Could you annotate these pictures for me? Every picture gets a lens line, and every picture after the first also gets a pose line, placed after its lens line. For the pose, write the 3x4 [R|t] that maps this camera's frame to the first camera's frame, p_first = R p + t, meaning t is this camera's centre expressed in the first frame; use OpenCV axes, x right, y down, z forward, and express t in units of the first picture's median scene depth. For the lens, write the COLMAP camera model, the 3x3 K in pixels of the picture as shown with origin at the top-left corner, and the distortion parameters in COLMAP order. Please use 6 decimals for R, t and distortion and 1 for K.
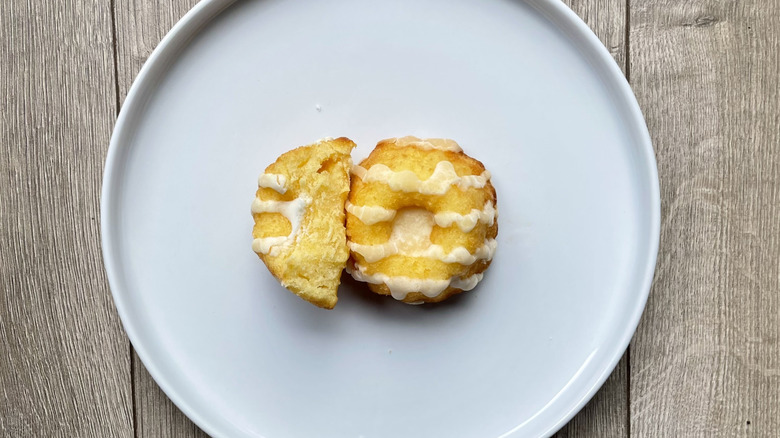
lens RADIAL K [[602.9, 0, 364.6], [0, 602.9, 209.3], [0, 0, 1]] dist [0.038964, -0.024445]
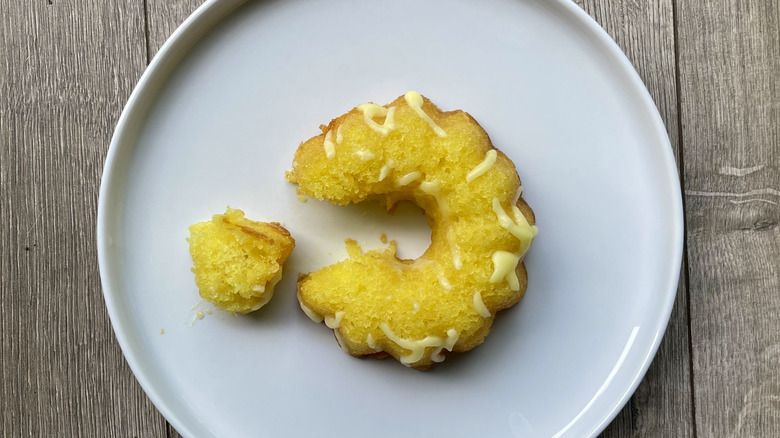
lens RADIAL K [[602.9, 0, 352.5], [0, 602.9, 178.2], [0, 0, 1]] dist [0.038964, -0.024445]
pose [[0.999757, -0.022012, -0.001140, -0.095718], [0.021931, 0.998590, -0.048342, -0.345245], [0.002203, 0.048305, 0.998830, 0.019173]]
